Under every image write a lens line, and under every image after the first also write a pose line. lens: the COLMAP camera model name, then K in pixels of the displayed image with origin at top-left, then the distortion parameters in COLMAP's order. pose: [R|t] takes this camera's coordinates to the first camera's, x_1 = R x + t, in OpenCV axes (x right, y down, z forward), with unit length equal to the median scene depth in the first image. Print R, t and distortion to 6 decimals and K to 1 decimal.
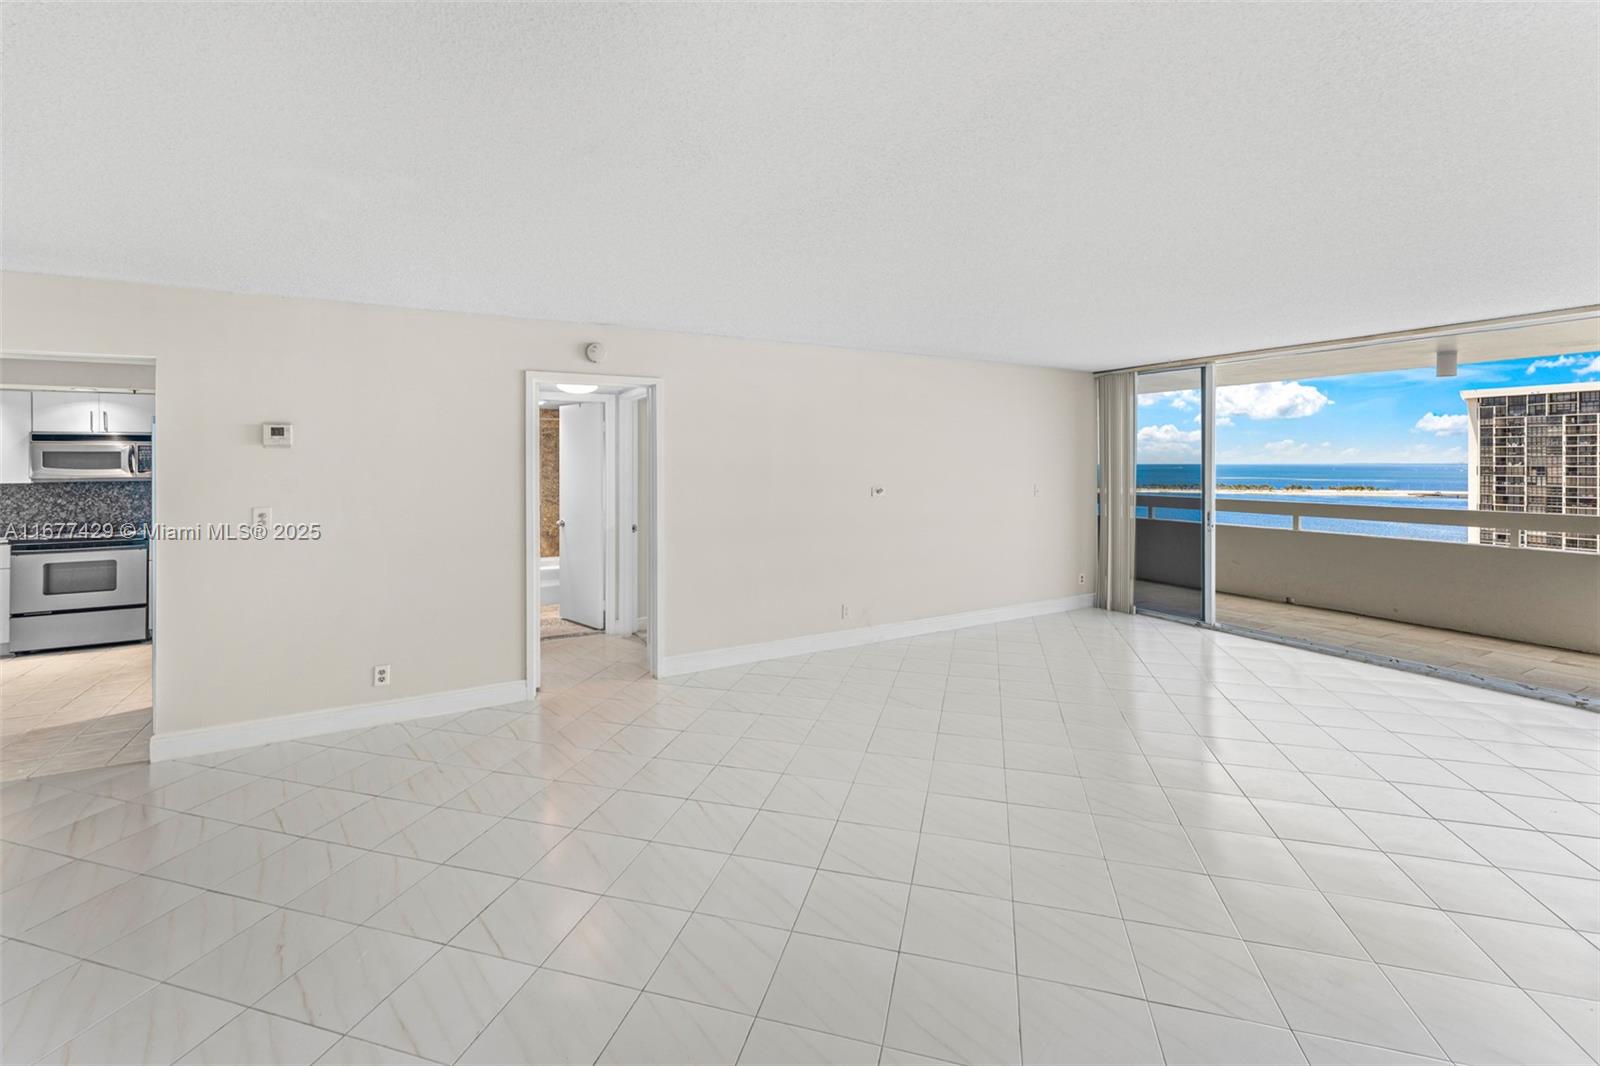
lens RADIAL K [[590.7, 0, 802.4], [0, 590.7, 466.4], [0, 0, 1]] dist [0.007885, 0.000212]
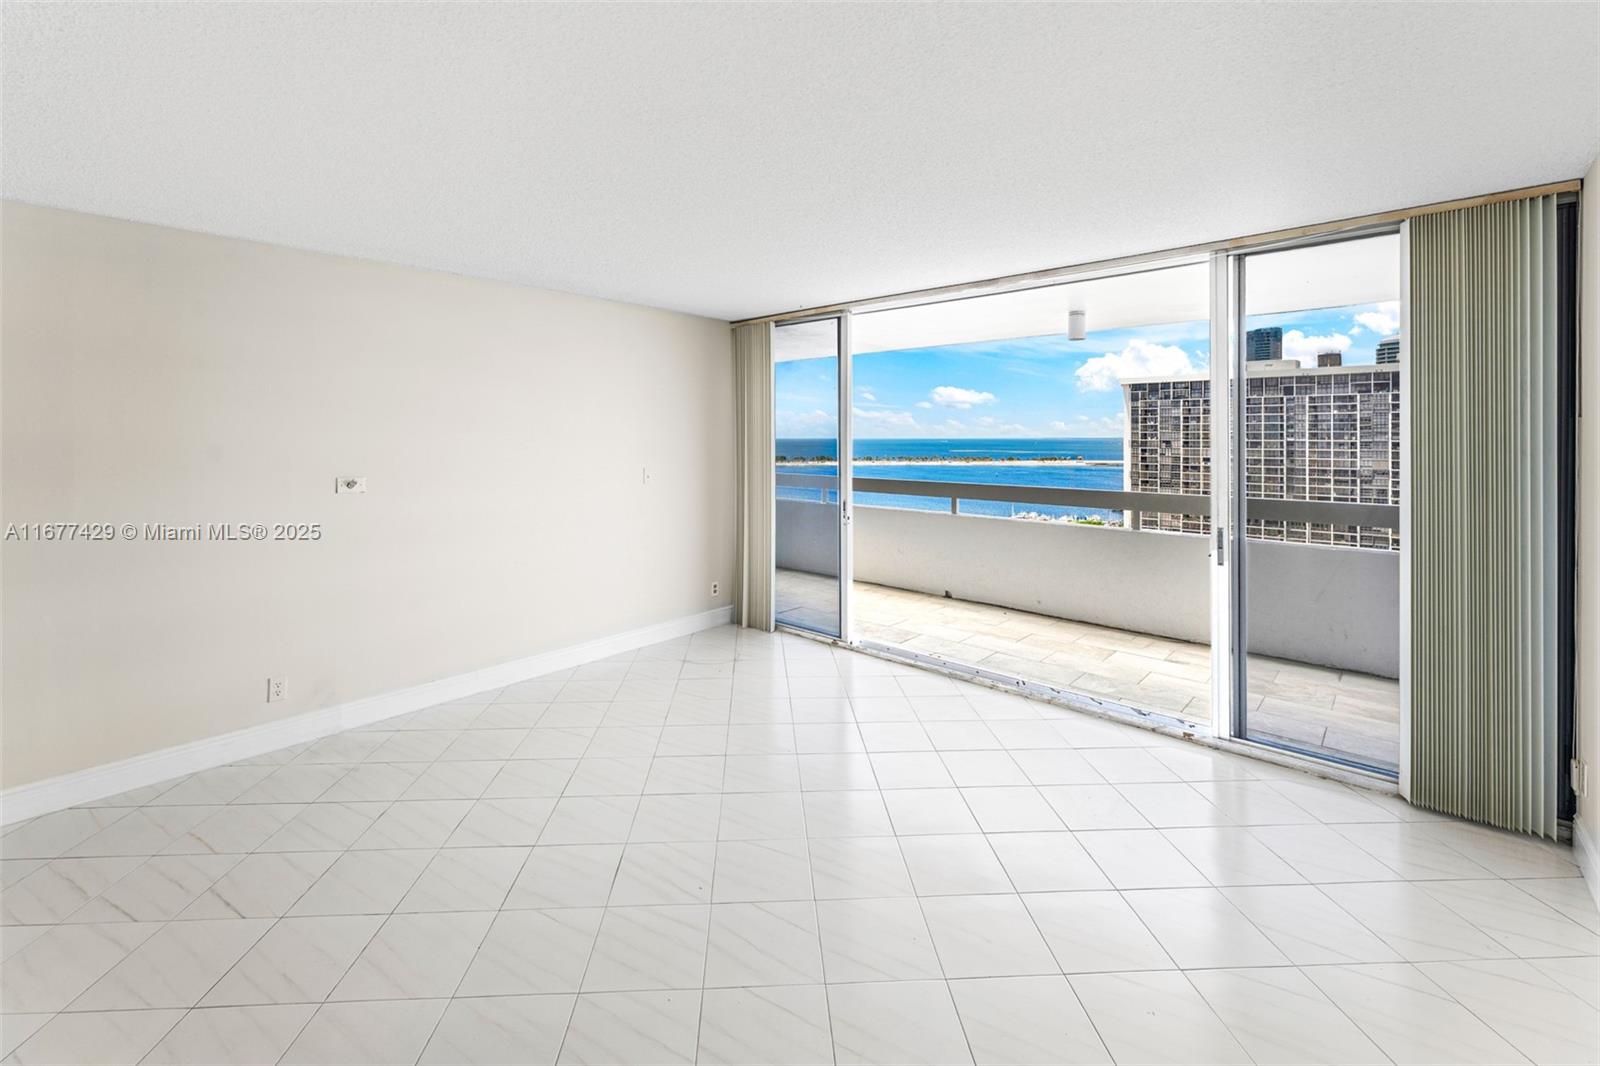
lens RADIAL K [[633.8, 0, 740.7], [0, 633.8, 435.5], [0, 0, 1]] dist [-0.003083, 0.000918]
pose [[0.956458, 0.003300, 0.291852, 0.273301], [-0.001416, 0.999977, -0.006667, -0.003913], [-0.291867, 0.005964, 0.956440, 0.206778]]
